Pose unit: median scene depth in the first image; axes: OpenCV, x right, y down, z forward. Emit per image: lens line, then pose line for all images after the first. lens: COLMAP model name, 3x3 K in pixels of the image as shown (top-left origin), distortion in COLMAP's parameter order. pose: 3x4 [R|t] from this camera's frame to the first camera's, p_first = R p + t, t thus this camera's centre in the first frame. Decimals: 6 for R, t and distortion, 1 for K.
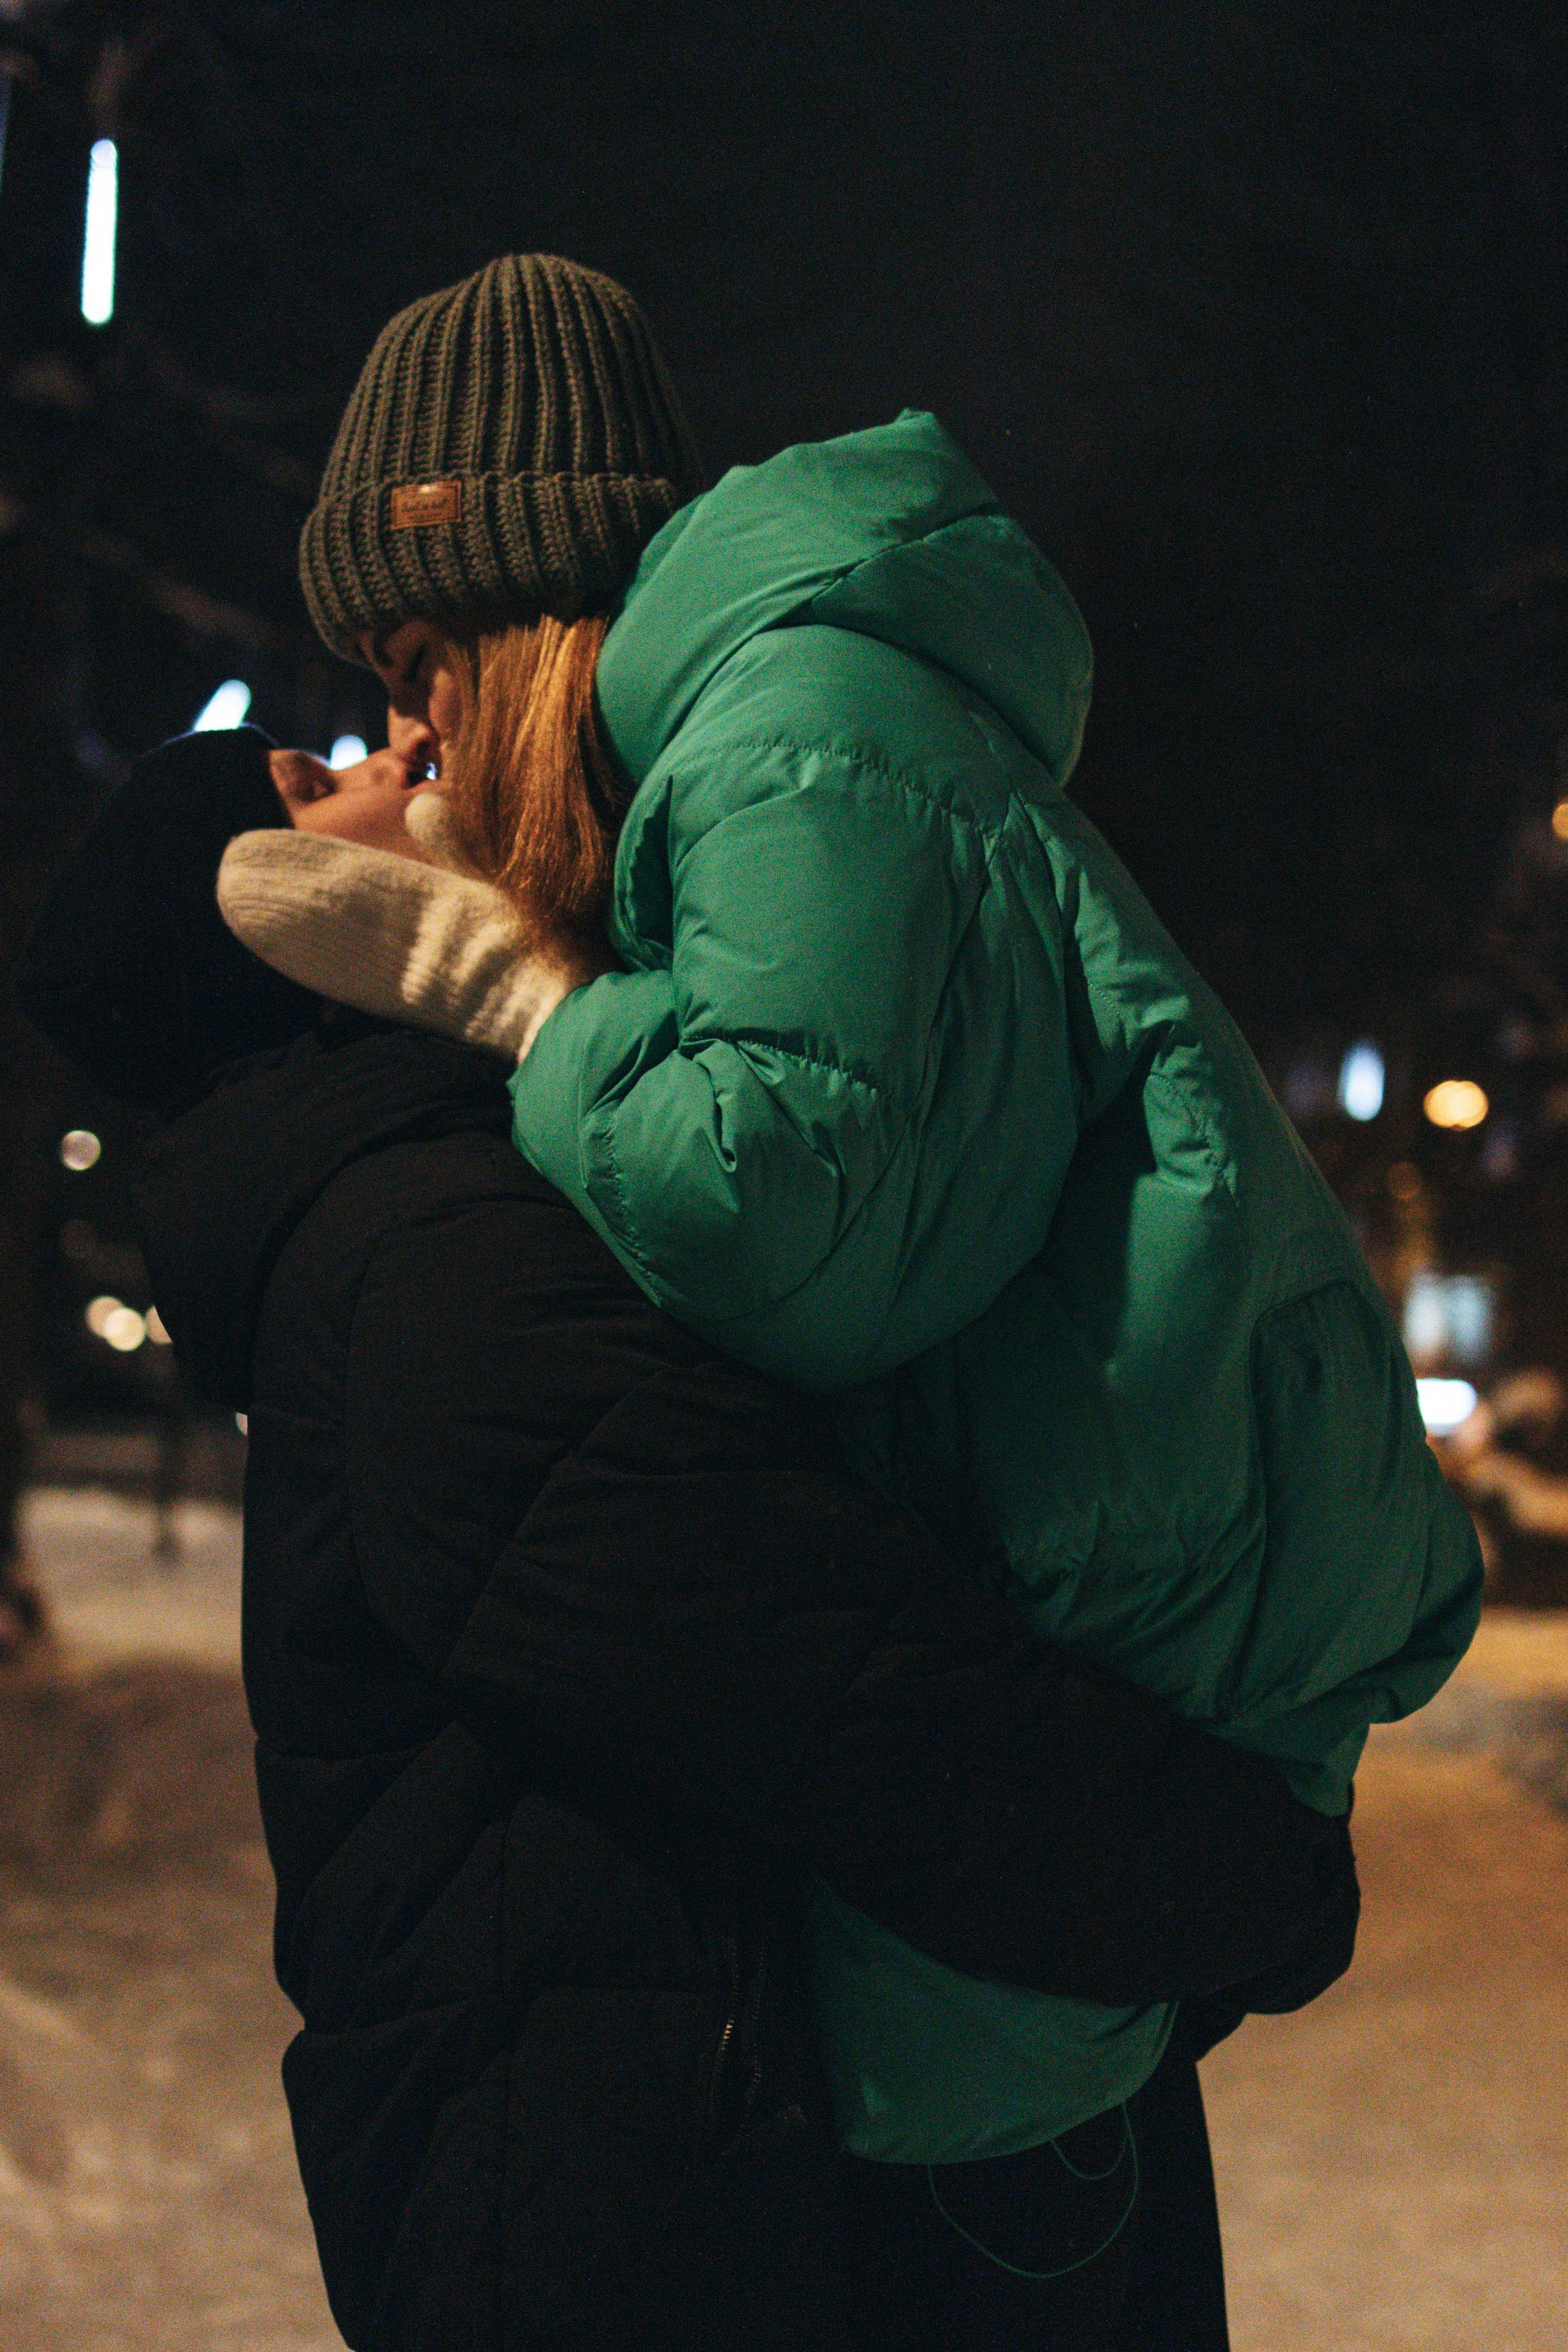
lens RADIAL K [[2433.6, 0, 781.4], [0, 2433.6, 1326.5], [0, 0, 1]] dist [0.710725, 0.002246]
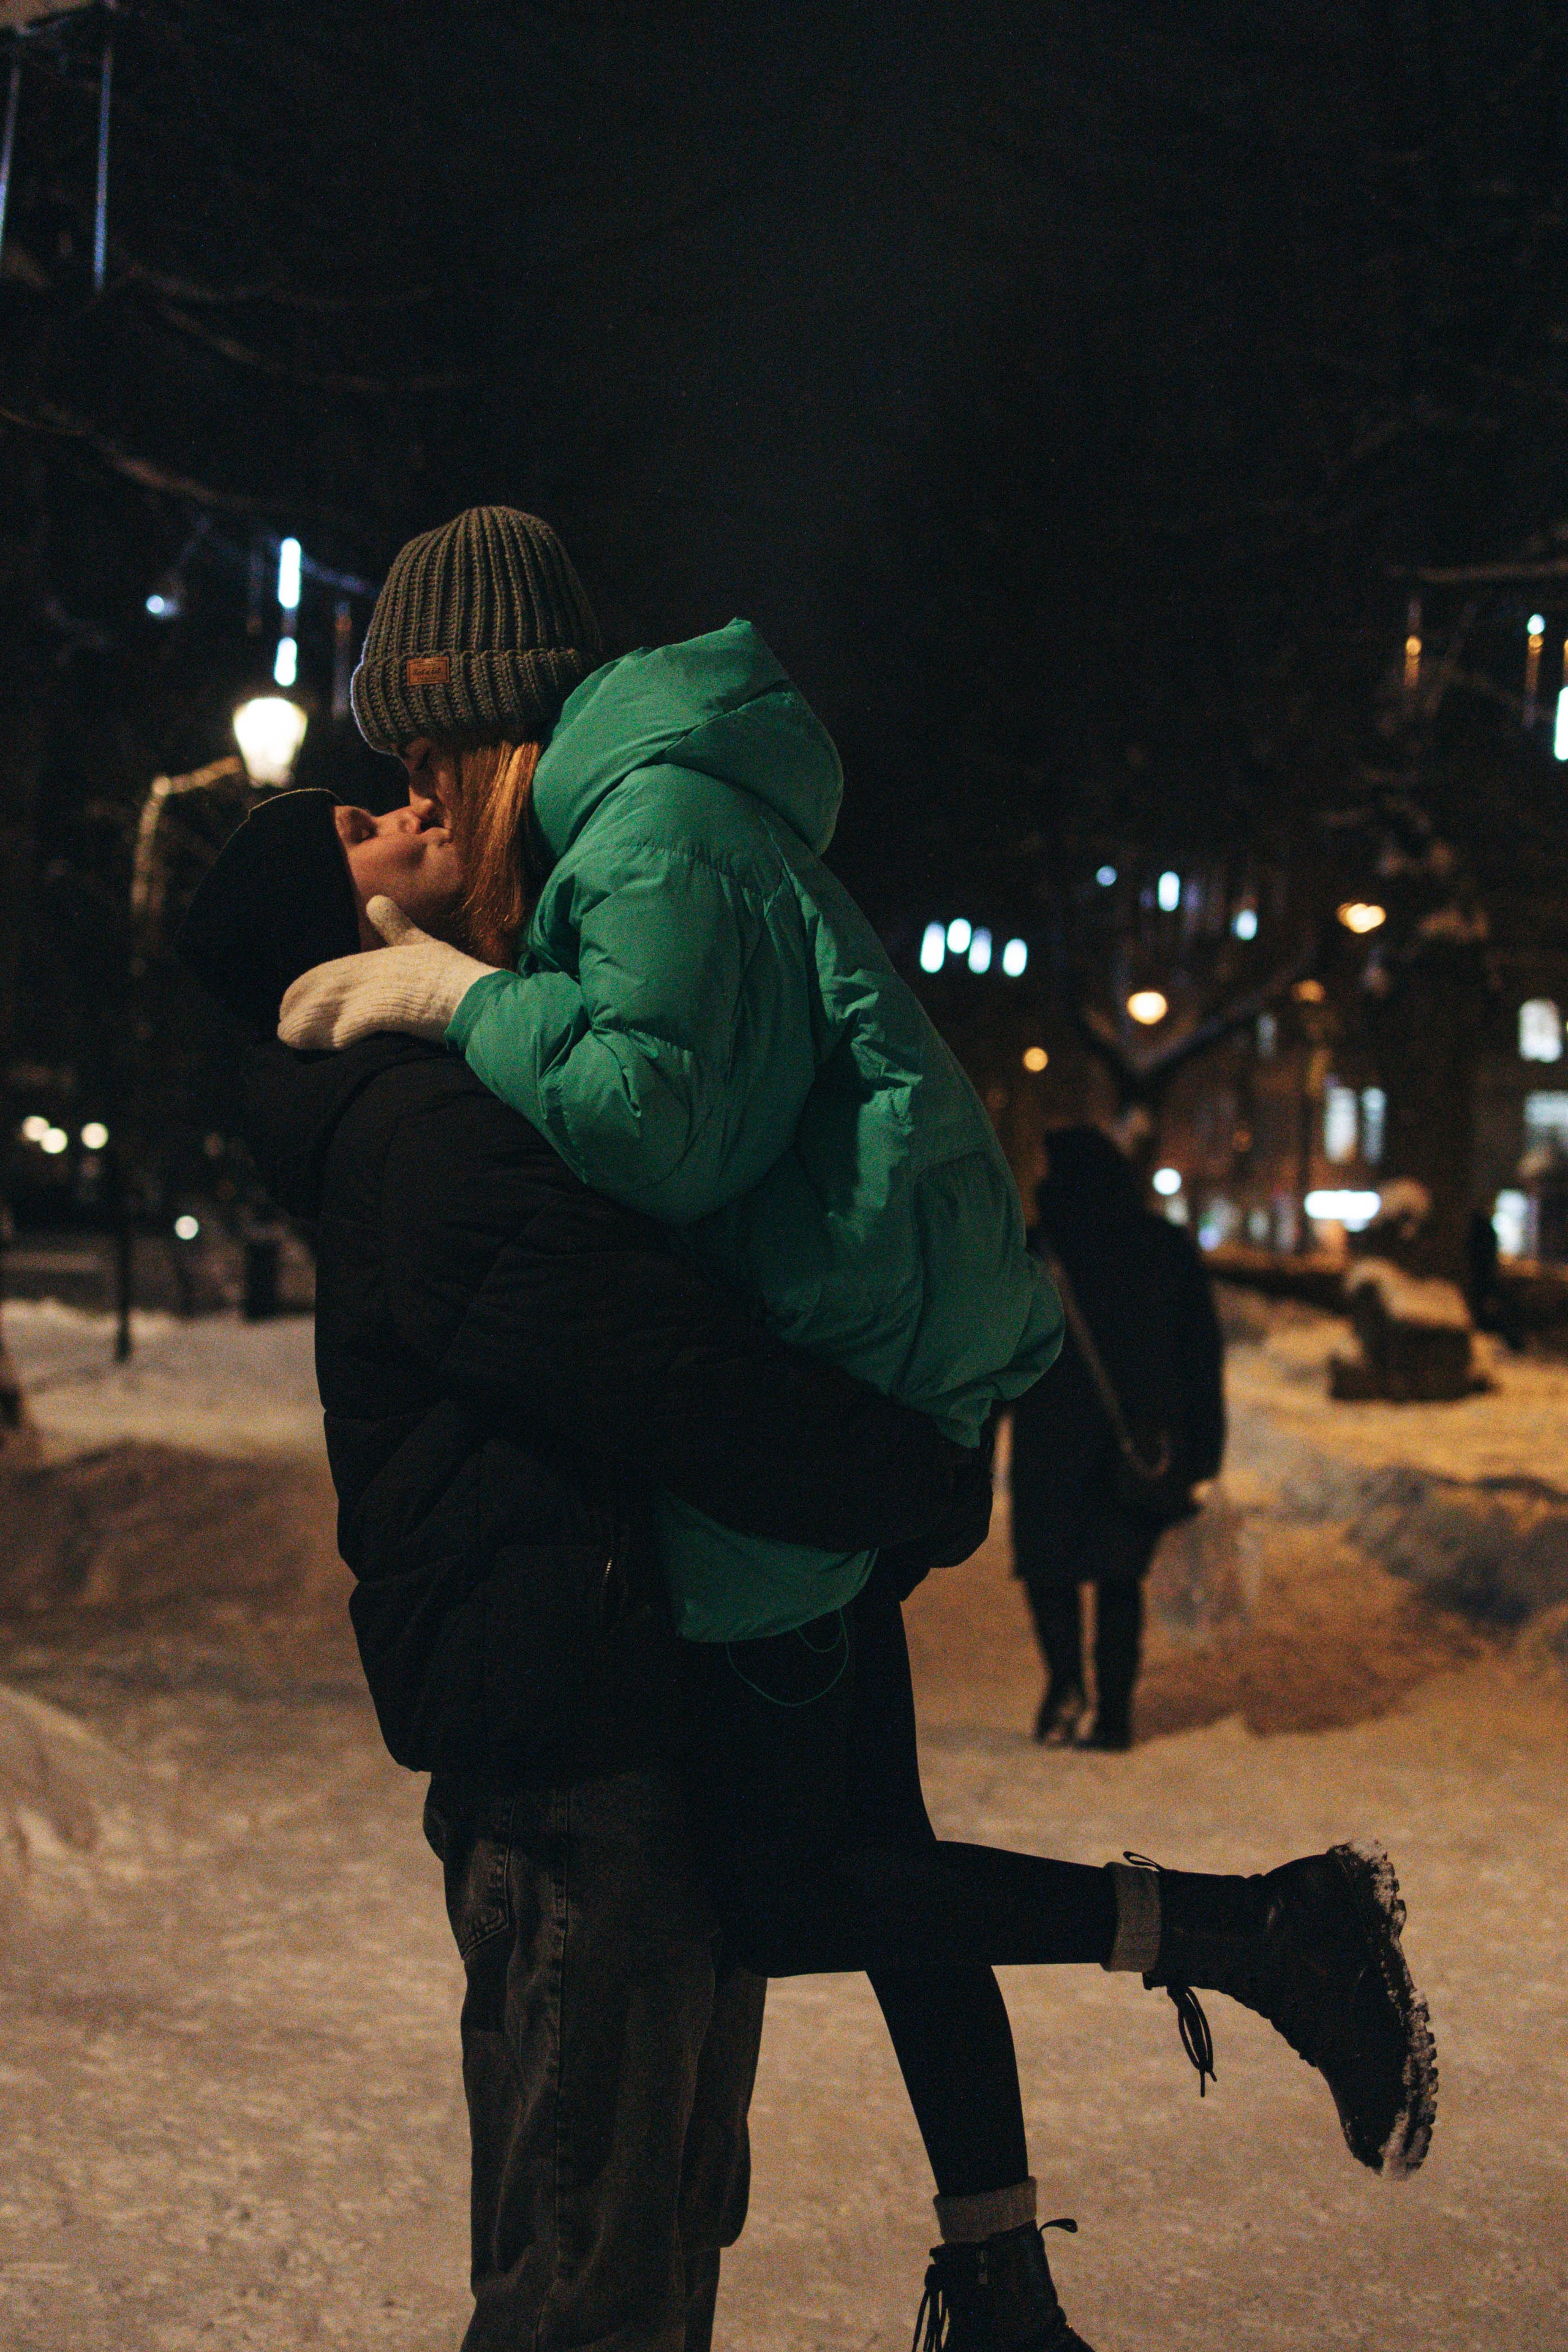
lens RADIAL K [[2433.6, 0, 781.4], [0, 2433.6, 1326.5], [0, 0, 1]] dist [0.710725, 0.002246]
pose [[0.999470, -0.007850, 0.031595, 0.031631], [0.005440, 0.997119, 0.075661, -0.024262], [-0.032098, -0.075449, 0.996633, -0.638902]]
